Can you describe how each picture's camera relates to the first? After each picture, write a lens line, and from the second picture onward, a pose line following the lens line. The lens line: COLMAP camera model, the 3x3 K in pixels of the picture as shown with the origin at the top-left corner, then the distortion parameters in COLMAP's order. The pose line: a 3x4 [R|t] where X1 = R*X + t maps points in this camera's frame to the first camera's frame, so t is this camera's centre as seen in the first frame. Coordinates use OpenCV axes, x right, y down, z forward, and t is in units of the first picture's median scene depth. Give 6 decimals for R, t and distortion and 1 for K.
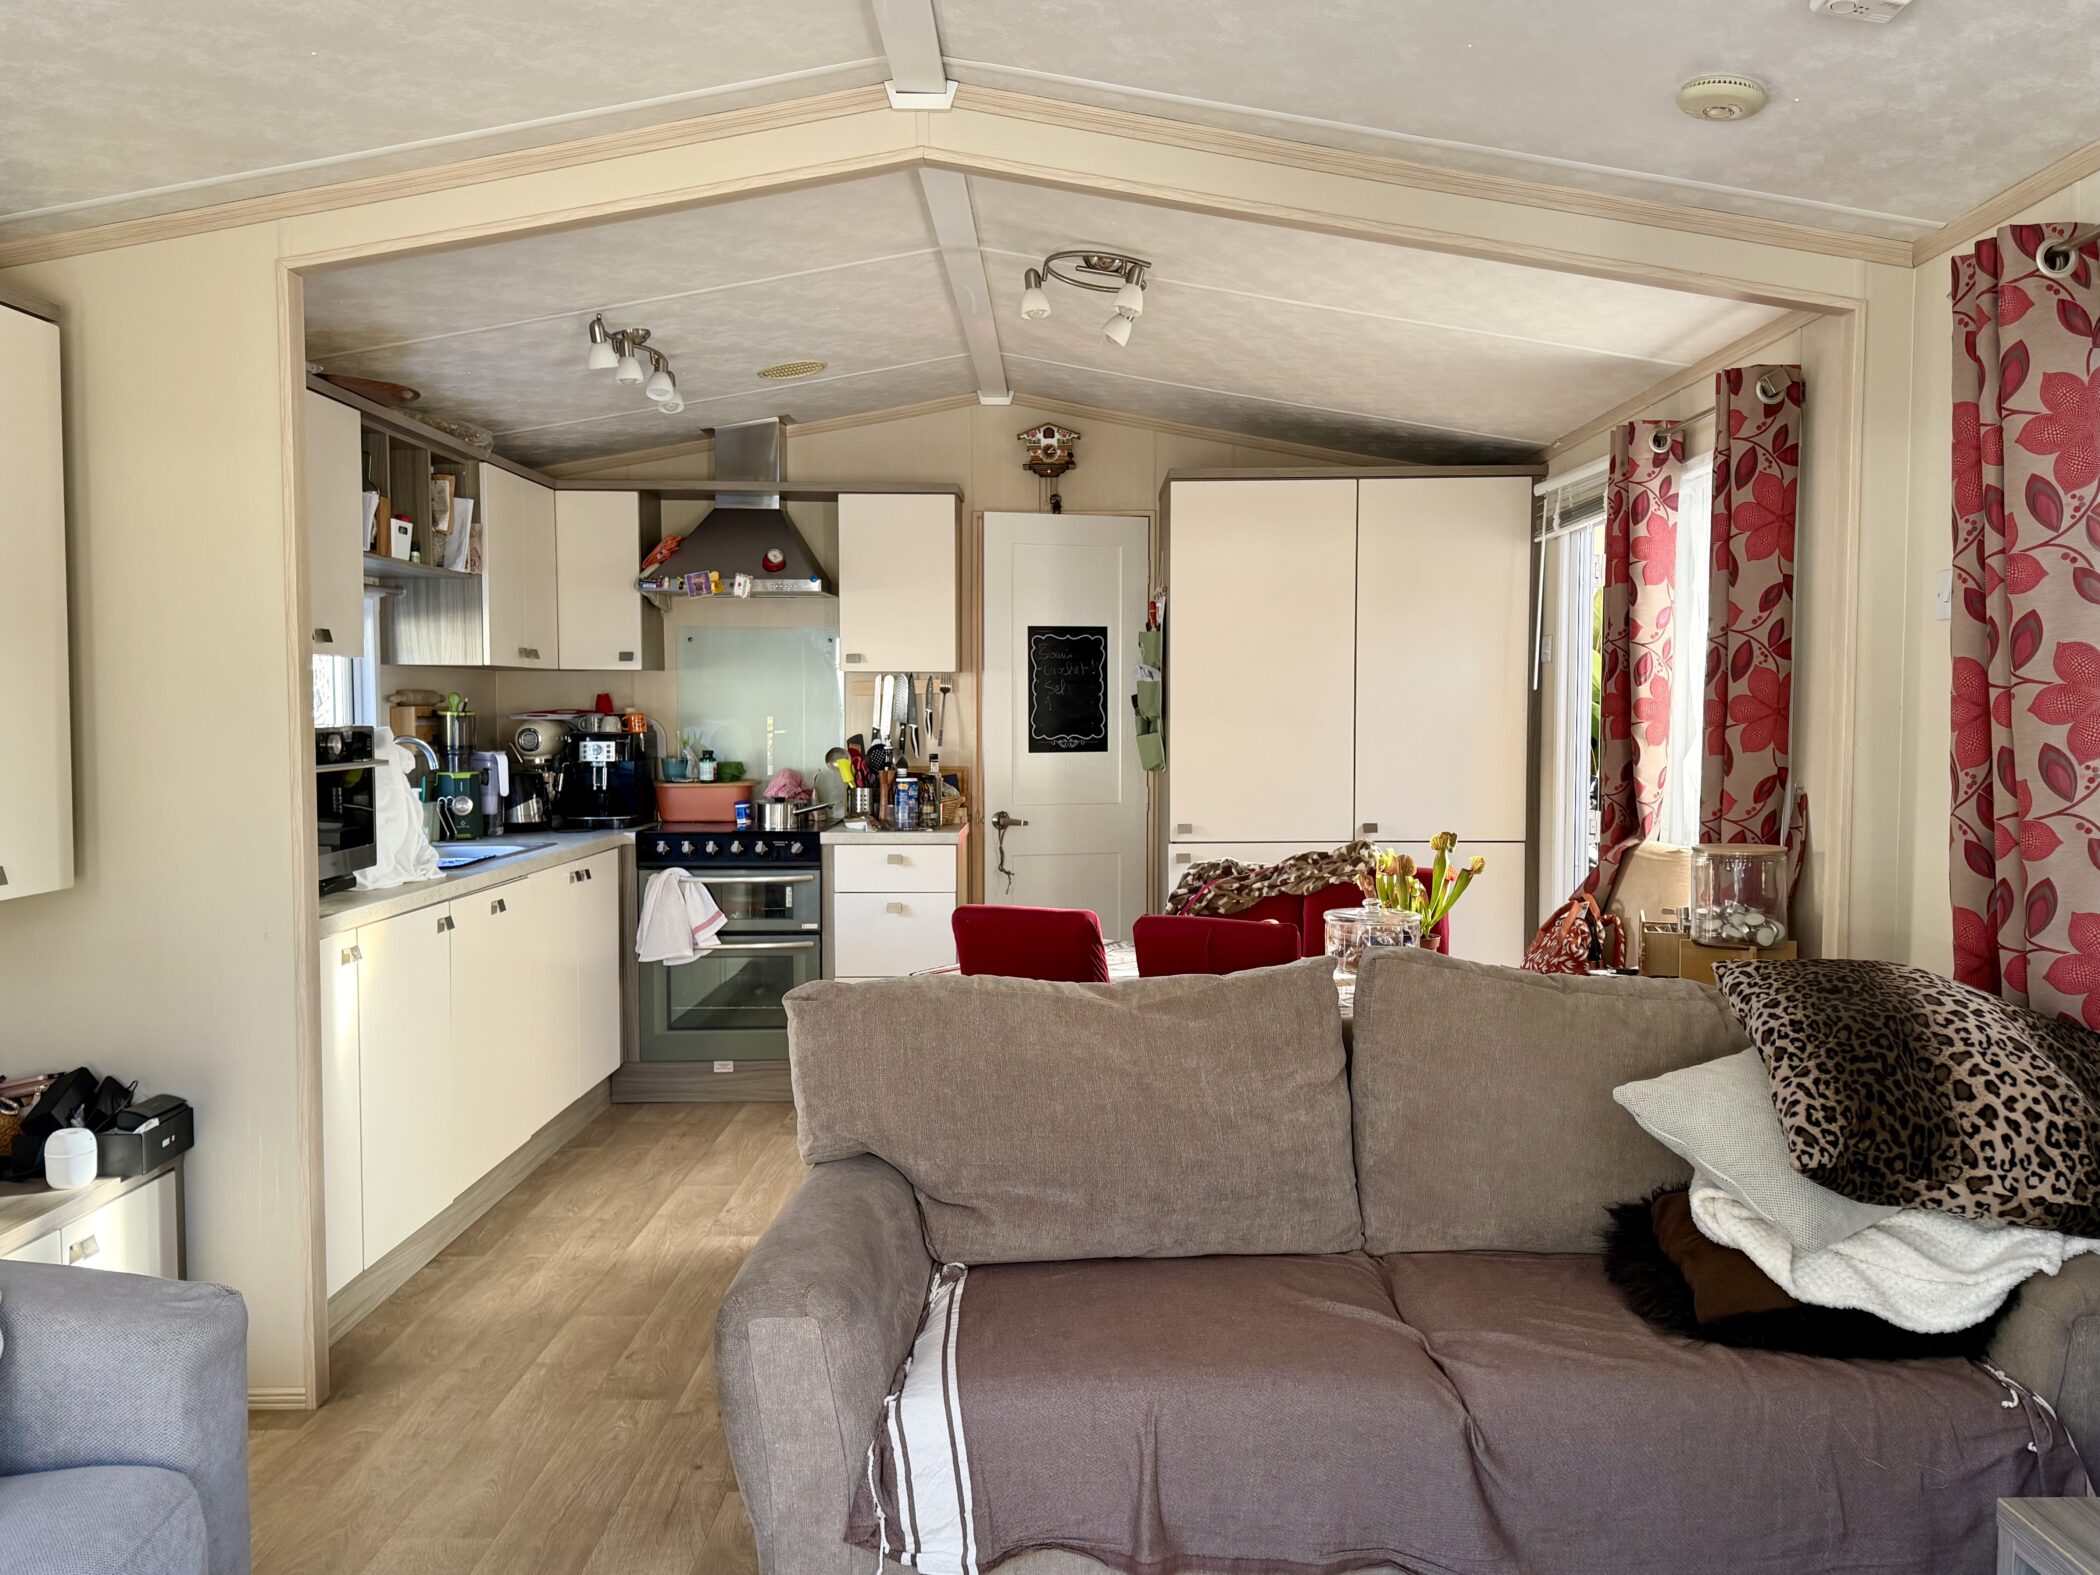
lens RADIAL K [[1721.4, 0, 1038.1], [0, 1721.4, 797.2], [0, 0, 1]] dist [0.162553, -0.295019]
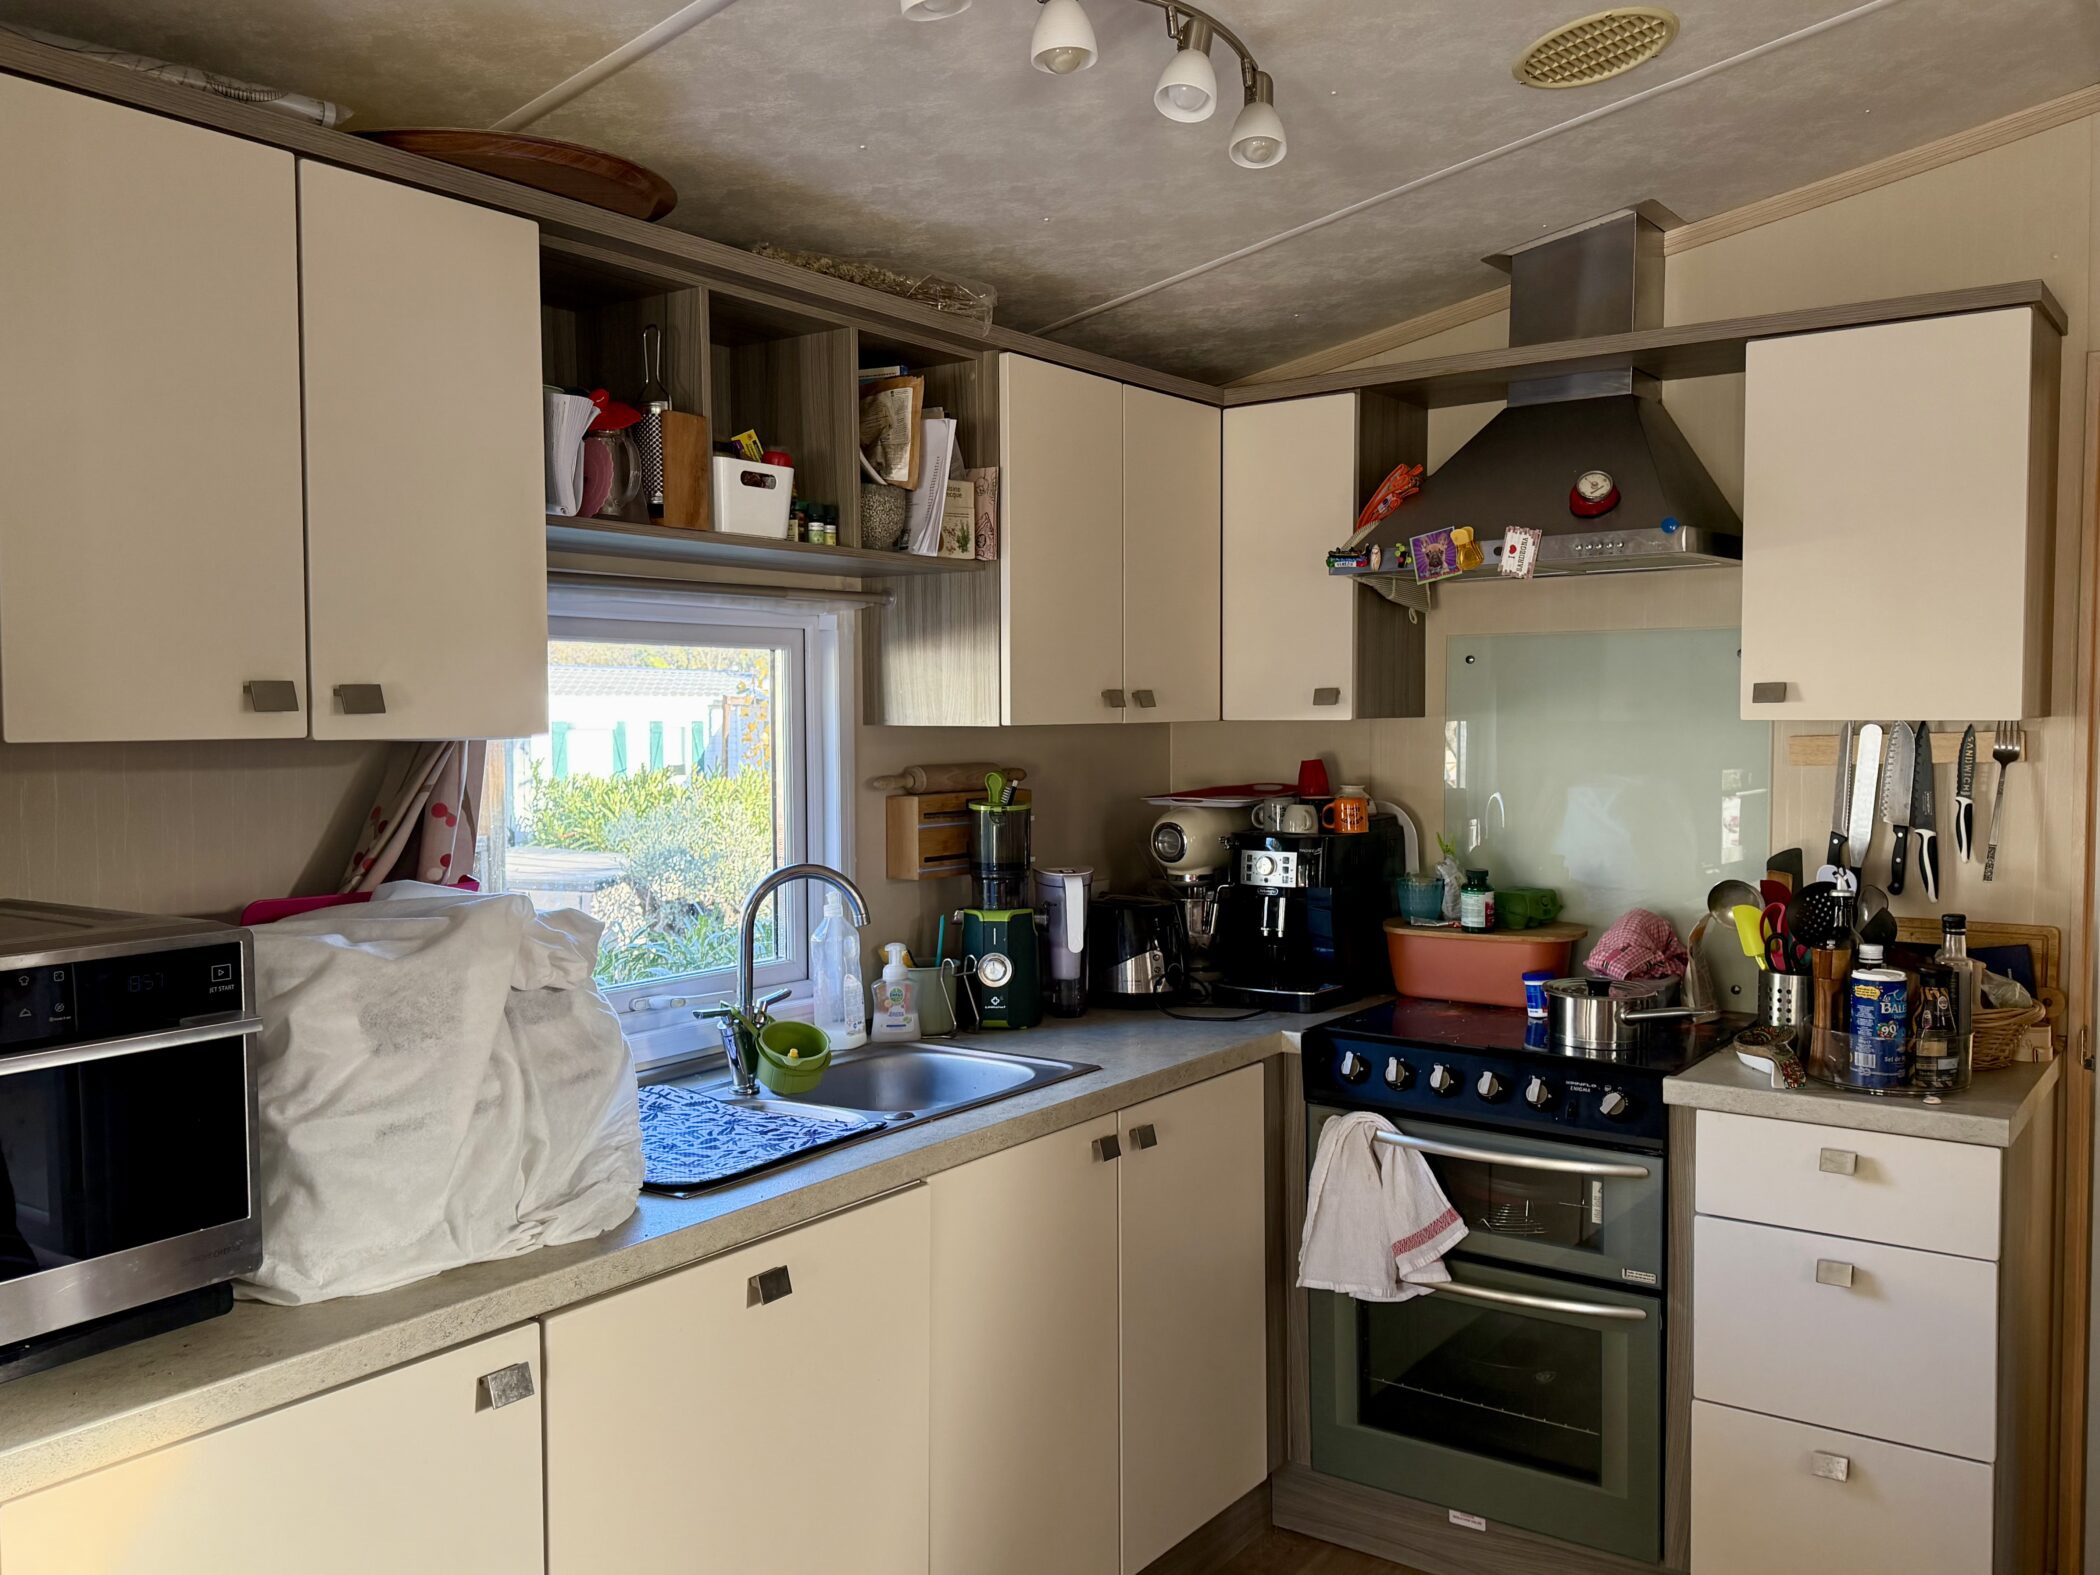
lens RADIAL K [[1721.4, 0, 1038.1], [0, 1721.4, 797.2], [0, 0, 1]] dist [0.162553, -0.295019]
pose [[0.819724, 0.022243, -0.572327, 0.002090], [-0.022864, 0.999720, 0.006105, -0.052074], [0.572303, 0.008081, 0.820003, 0.515368]]
